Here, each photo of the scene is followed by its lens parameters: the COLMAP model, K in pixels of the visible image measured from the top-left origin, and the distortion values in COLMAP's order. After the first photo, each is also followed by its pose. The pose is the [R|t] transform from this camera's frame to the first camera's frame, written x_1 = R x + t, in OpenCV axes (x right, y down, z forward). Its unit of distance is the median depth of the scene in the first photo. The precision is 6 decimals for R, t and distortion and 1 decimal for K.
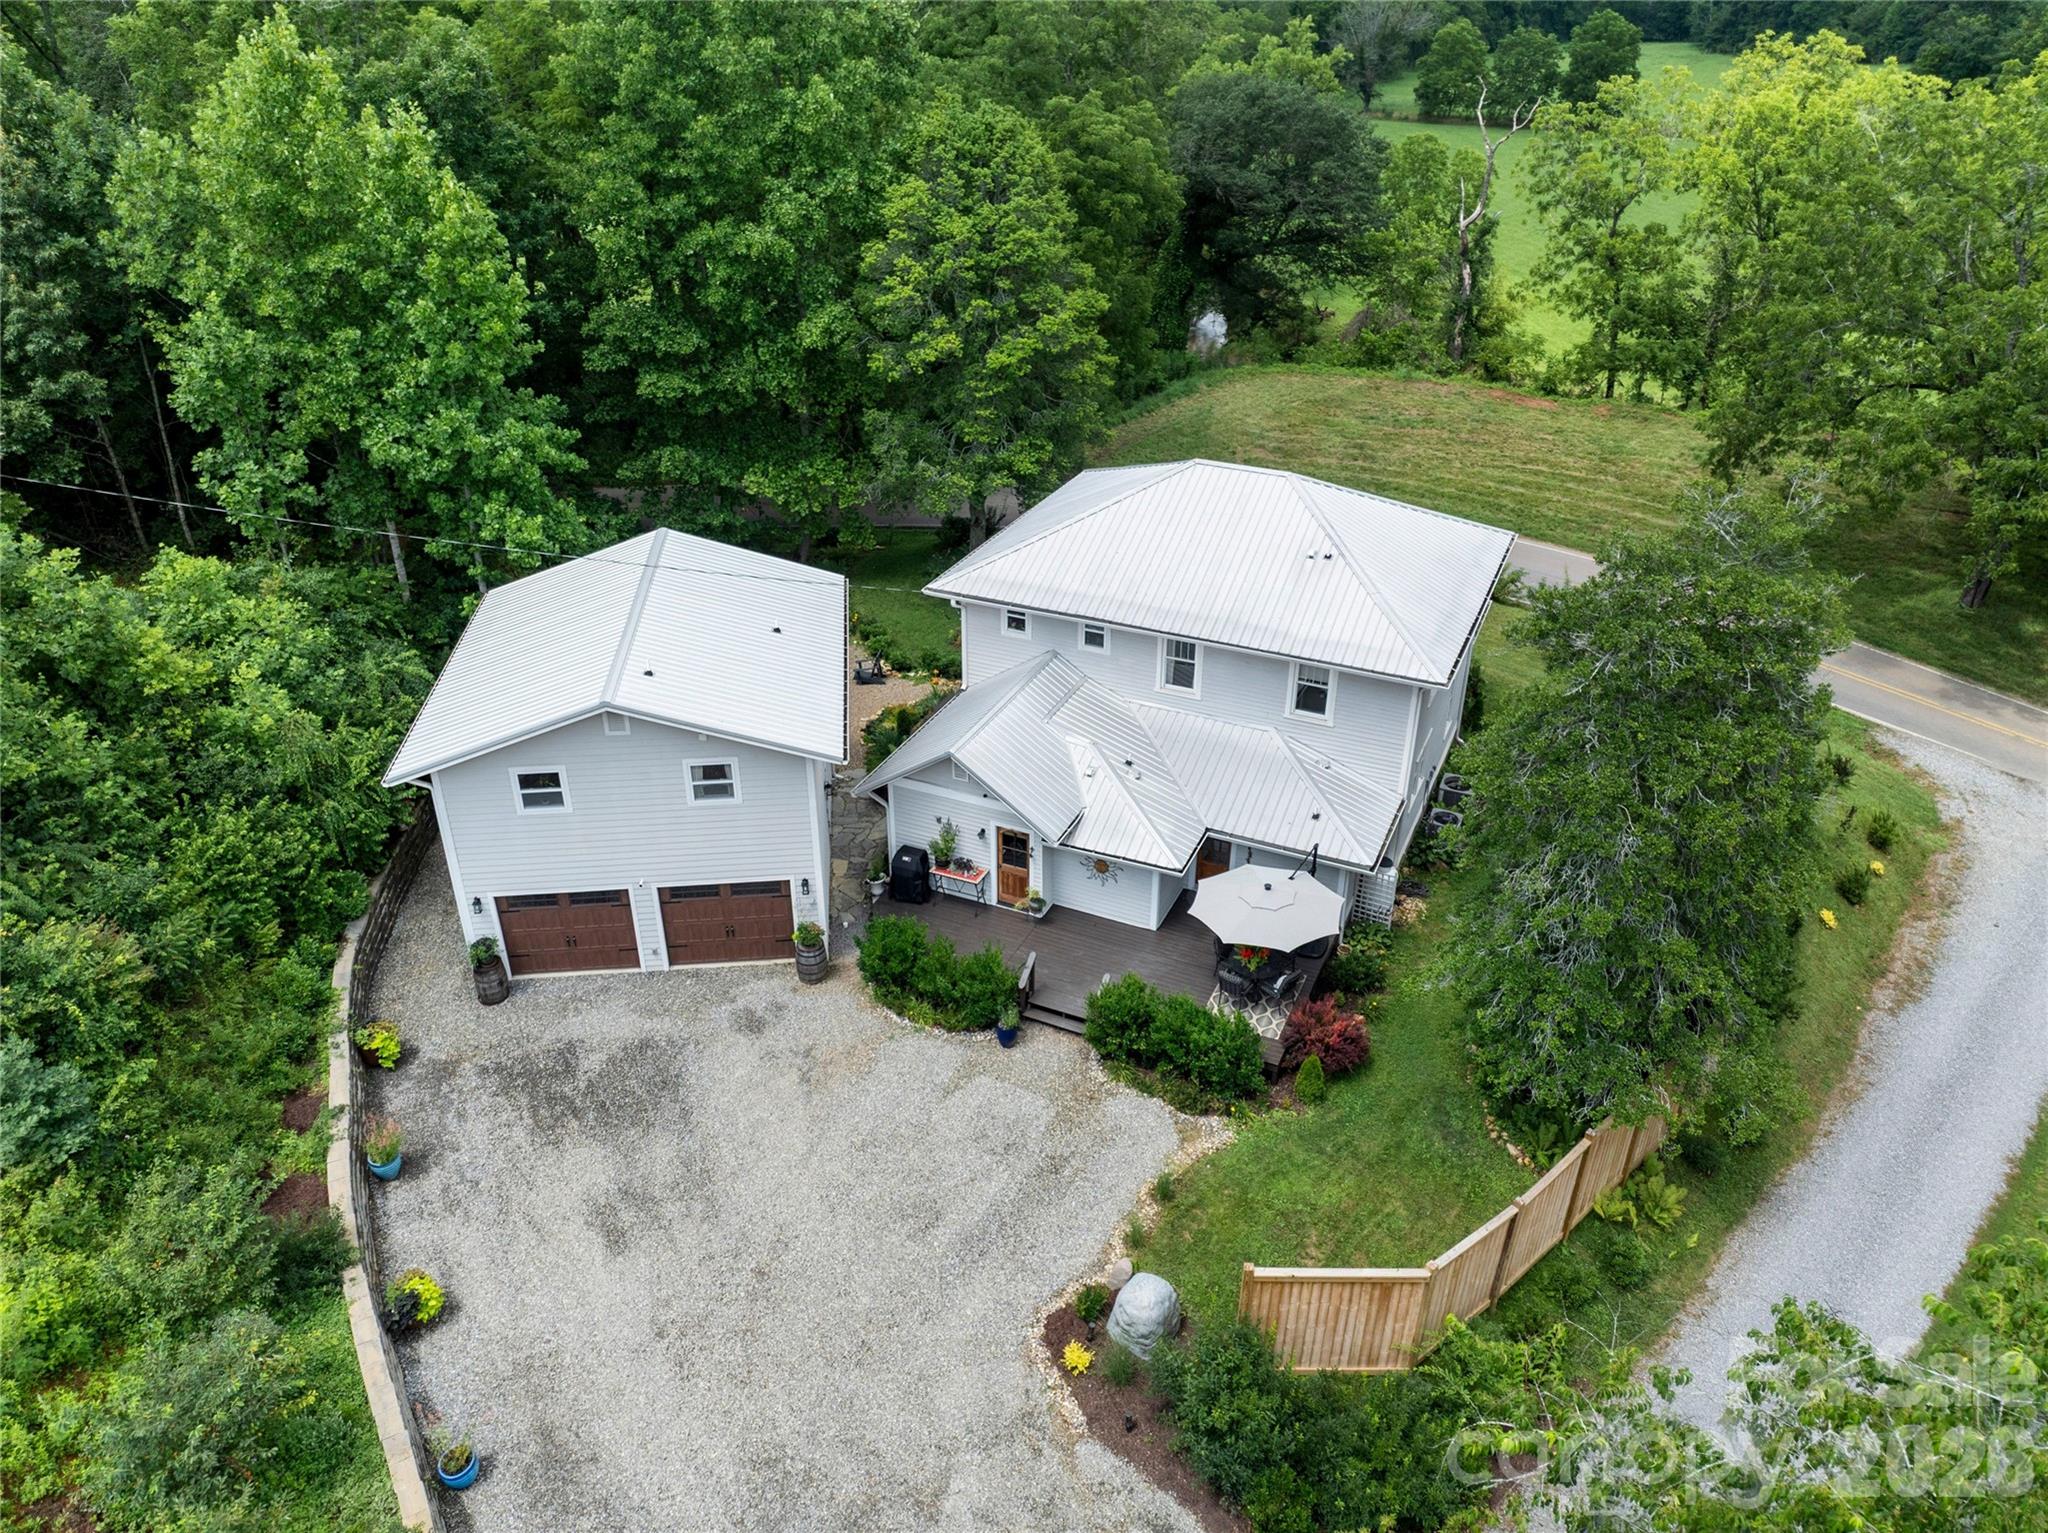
lens RADIAL K [[1422.6, 0, 1024.0], [0, 1422.6, 766.5], [0, 0, 1]] dist [0.003483, -0.001181]
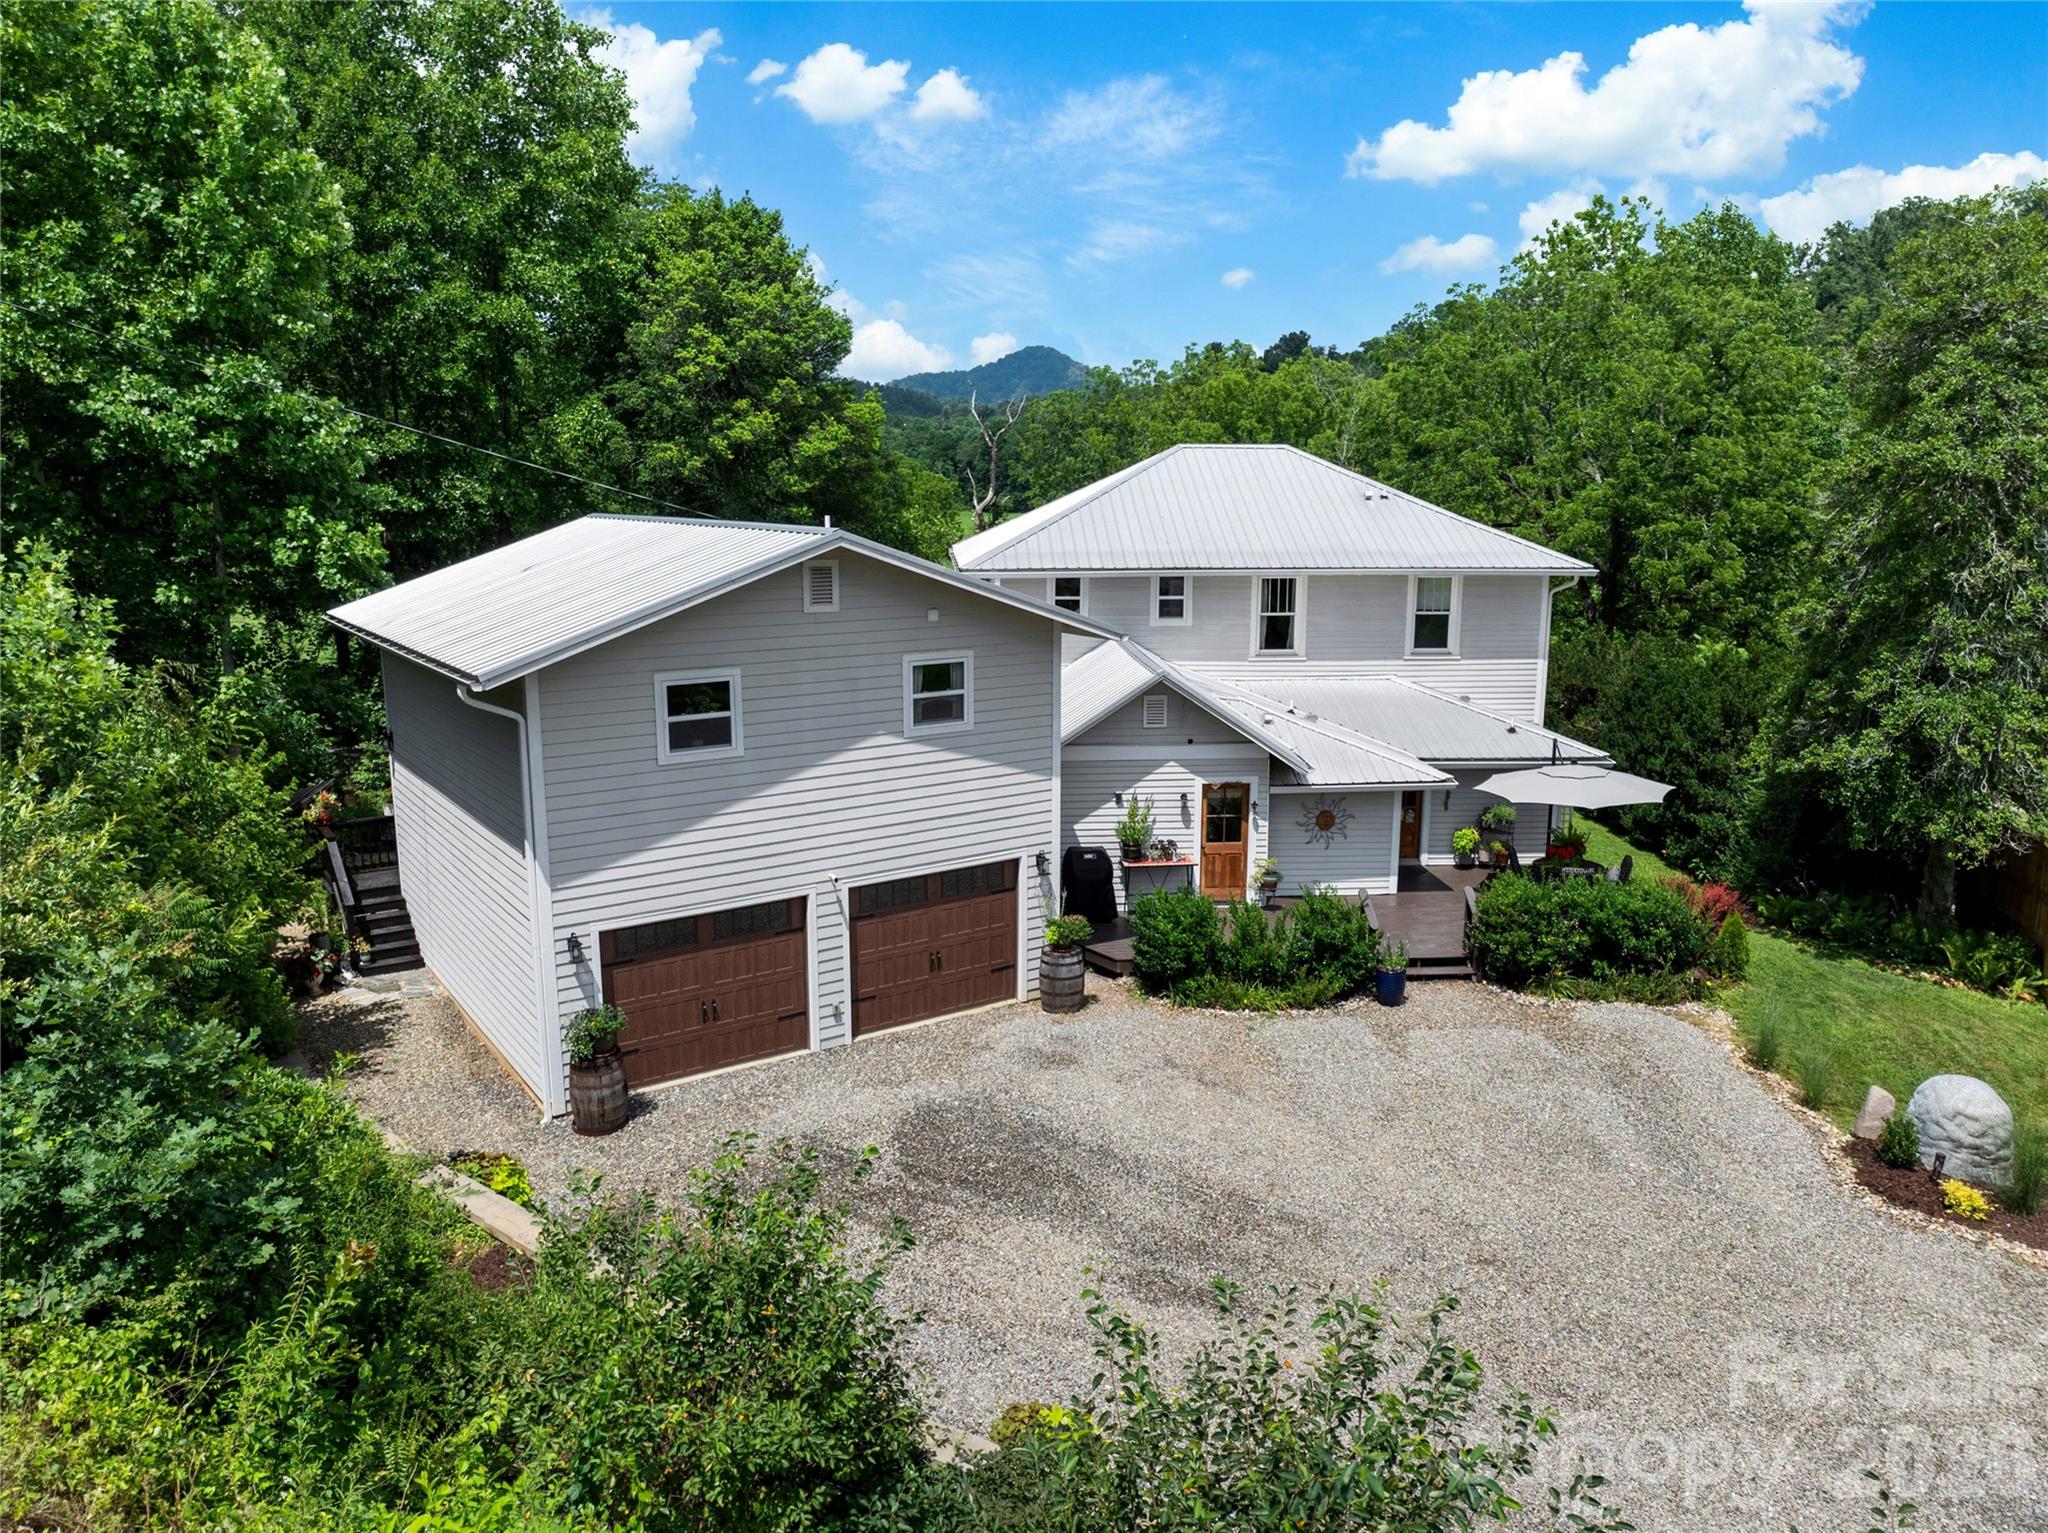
lens RADIAL K [[1447.6, 0, 1024.0], [0, 1447.6, 766.5], [0, 0, 1]] dist [-0.002456, 0.001794]
pose [[0.873267, -0.096245, 0.477642, -0.475686], [0.248176, 0.931466, -0.266046, 0.217044], [-0.419301, 0.350869, 0.837304, 0.398723]]
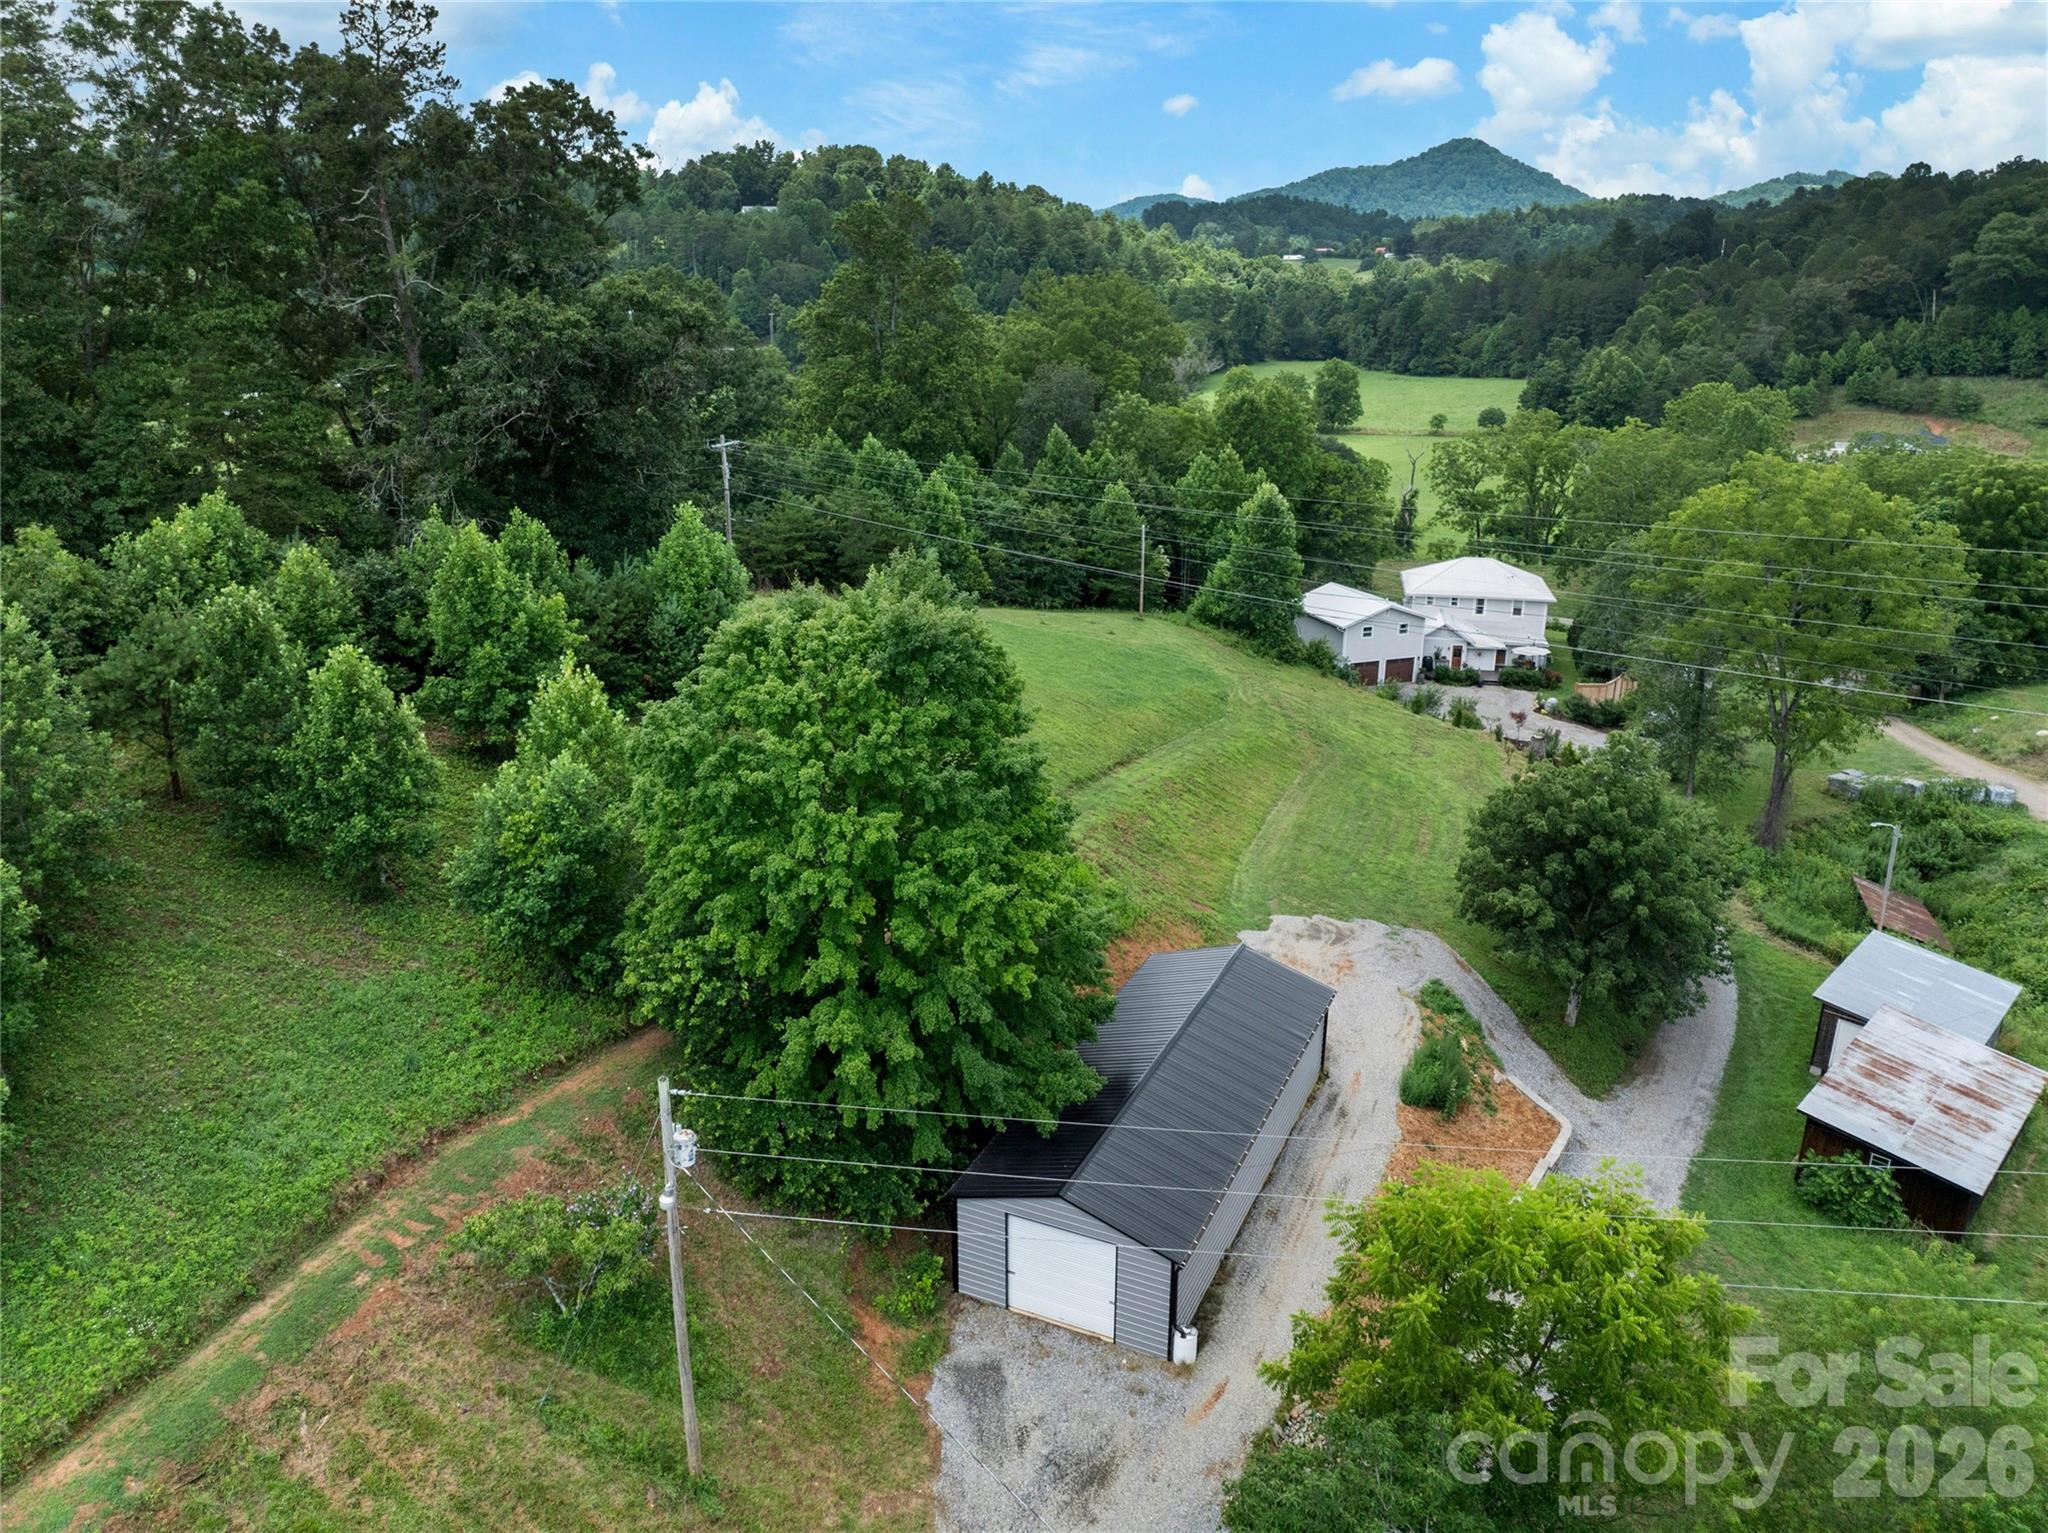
lens RADIAL K [[1459.5, 0, 1024.0], [0, 1459.5, 766.5], [0, 0, 1]] dist [-0.017689, -0.002412]
pose [[0.970661, -0.078348, 0.227329, -2.088739], [0.122117, 0.975050, -0.185378, 0.960689], [-0.207133, 0.207700, 0.956011, -2.480042]]
